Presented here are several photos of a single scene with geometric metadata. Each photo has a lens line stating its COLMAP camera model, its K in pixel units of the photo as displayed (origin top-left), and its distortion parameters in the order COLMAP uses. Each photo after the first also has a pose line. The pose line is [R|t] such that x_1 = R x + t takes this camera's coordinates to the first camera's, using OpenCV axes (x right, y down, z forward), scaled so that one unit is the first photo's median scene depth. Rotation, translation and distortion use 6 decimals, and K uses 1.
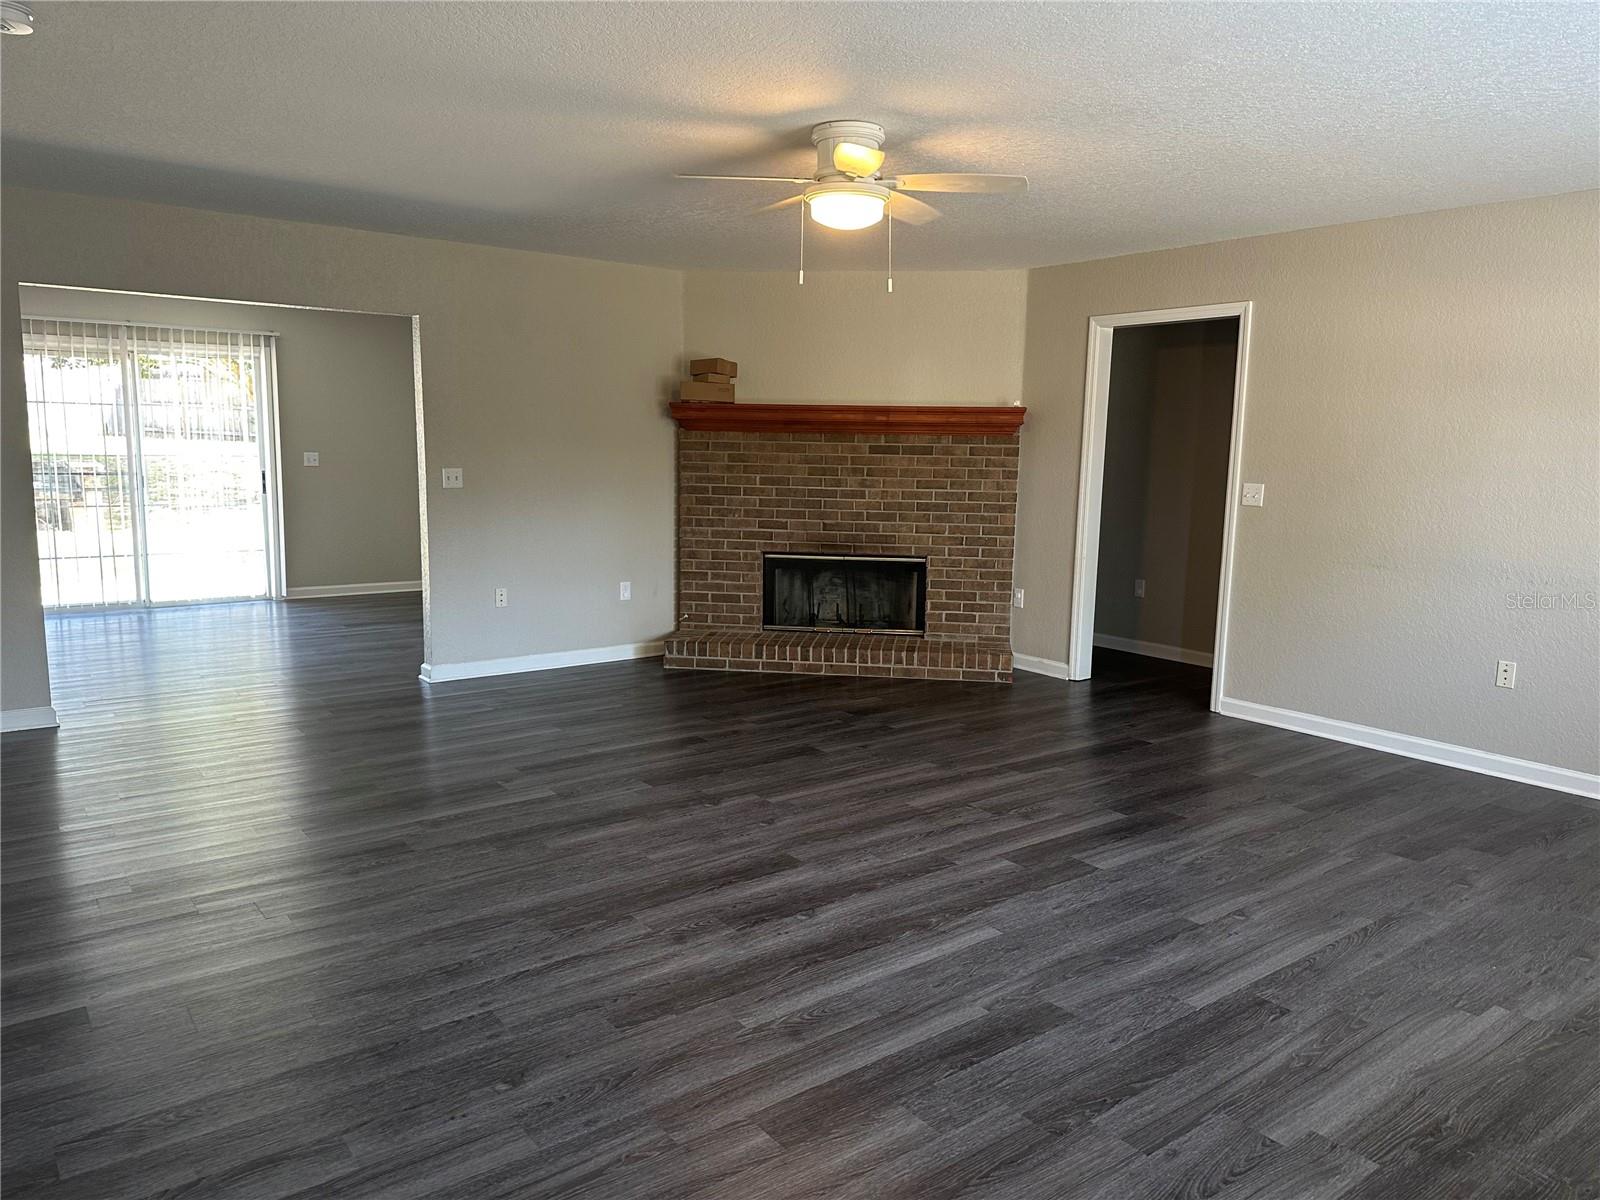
lens RADIAL K [[1107.2, 0, 800.0], [0, 1107.2, 600.0], [0, 0, 1]] dist [0.096308, -0.117752]
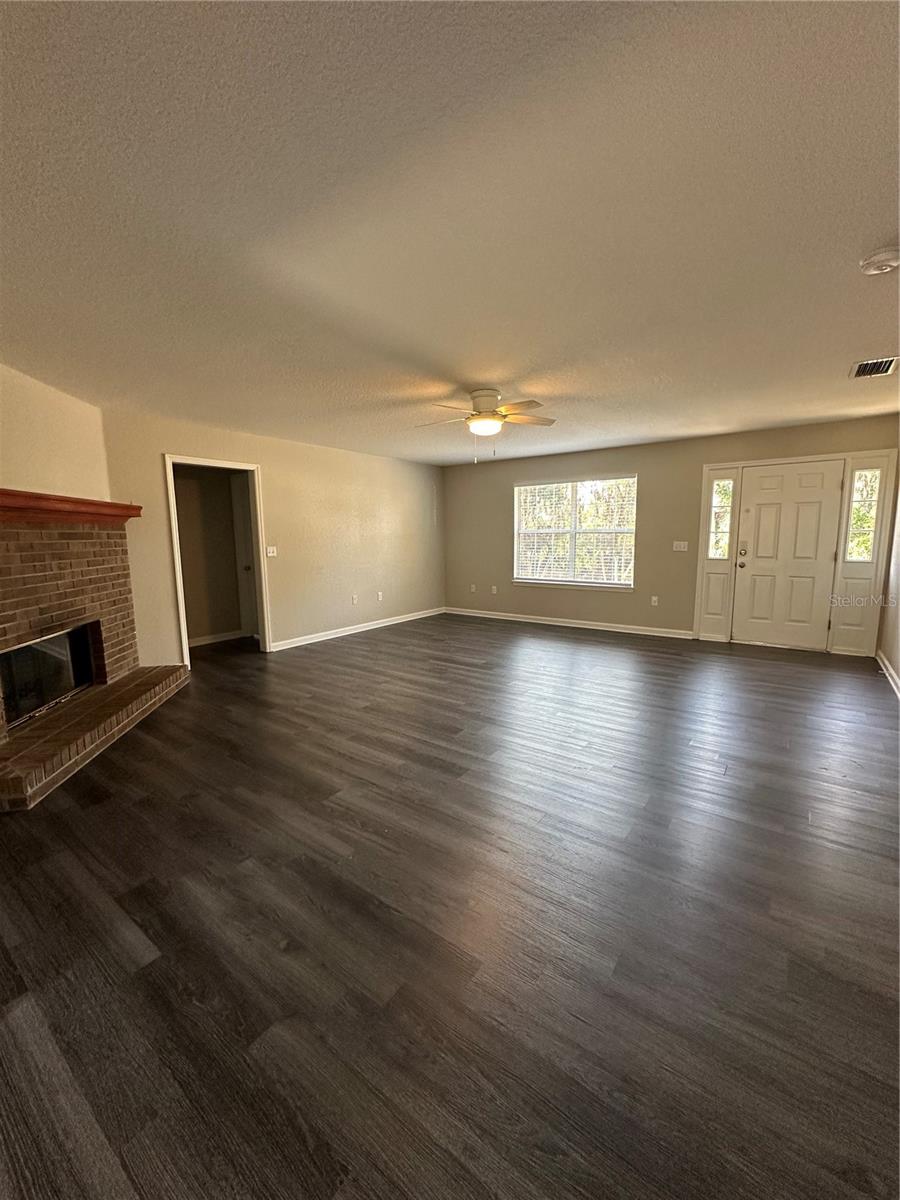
lens RADIAL K [[476.8, 0, 450.0], [0, 476.8, 600.0], [0, 0, 1]] dist [-0.002711, -0.000255]
pose [[-0.289383, -0.144260, 0.946281, -0.786960], [0.143291, 0.970911, 0.191834, -0.166589], [-0.946428, 0.191107, -0.260294, 1.173734]]
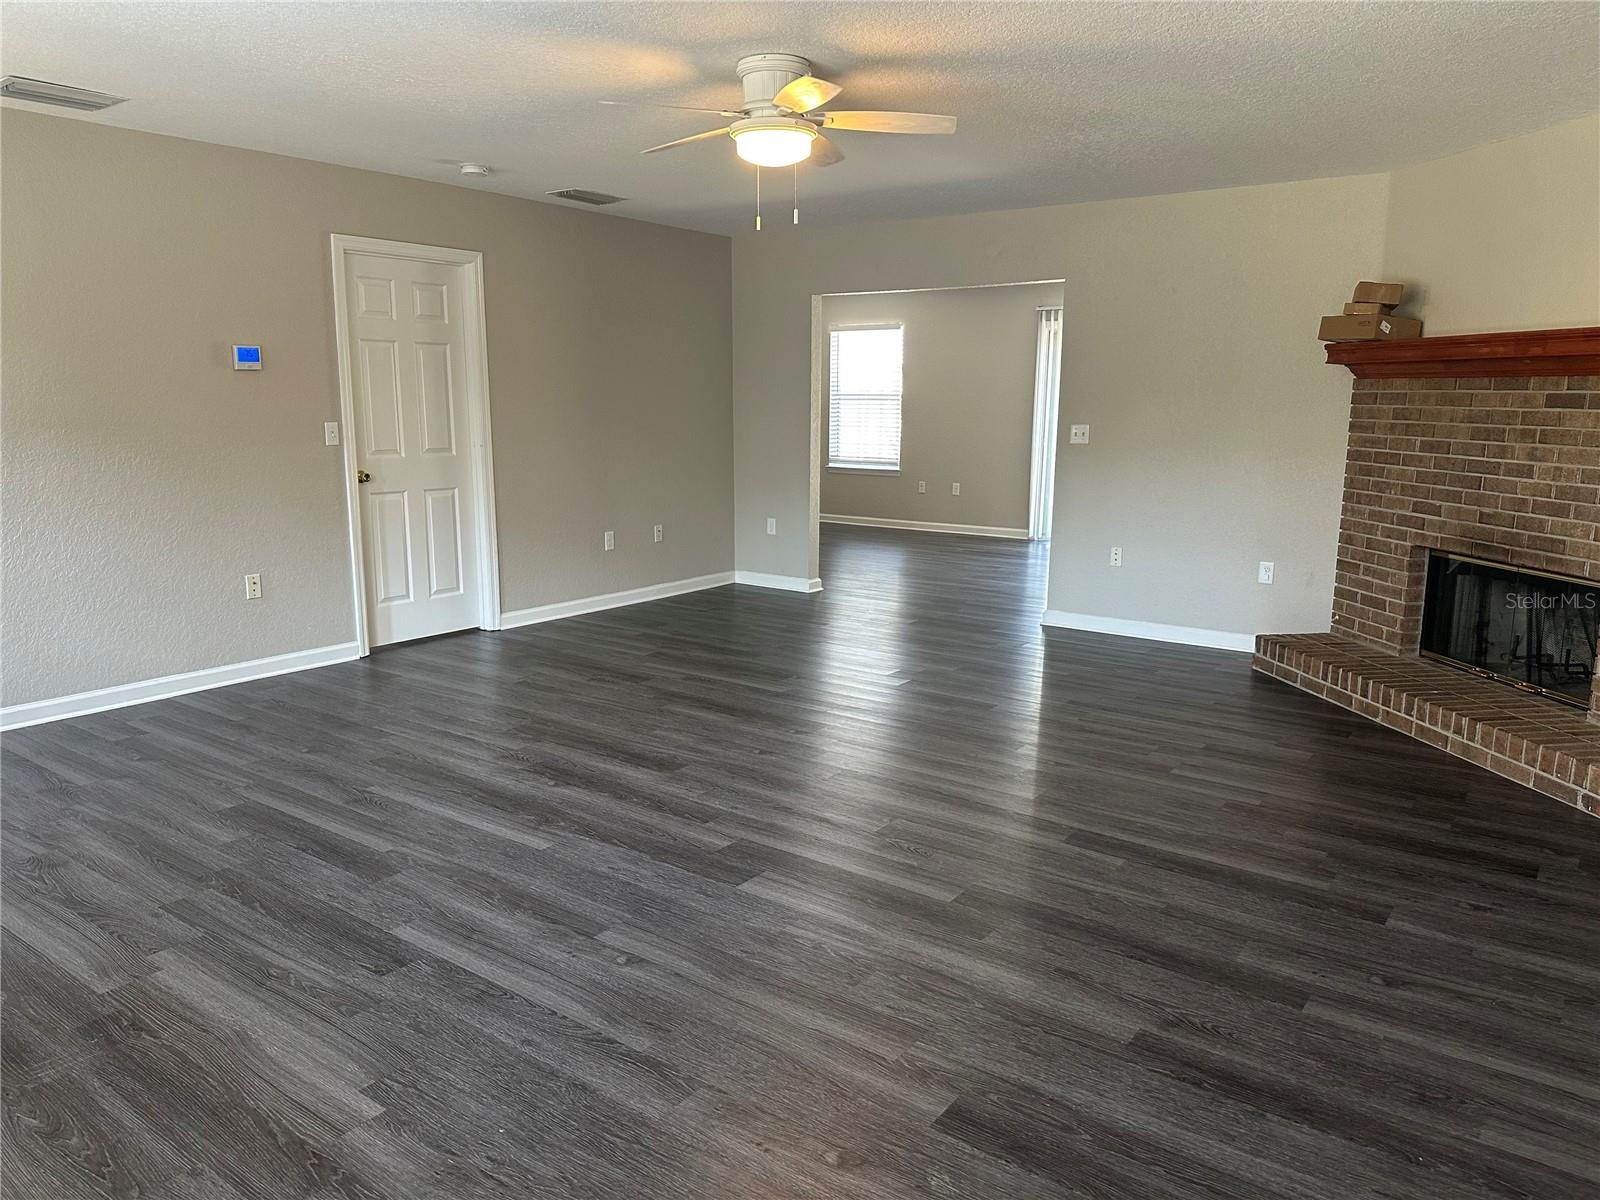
lens RADIAL K [[1107.2, 0, 800.0], [0, 1107.2, 600.0], [0, 0, 1]] dist [0.096308, -0.117752]
pose [[0.285380, 0.159068, -0.945122, 0.865960], [-0.138213, 0.982653, 0.123651, -0.069436], [0.948396, 0.095341, 0.302414, 0.638903]]
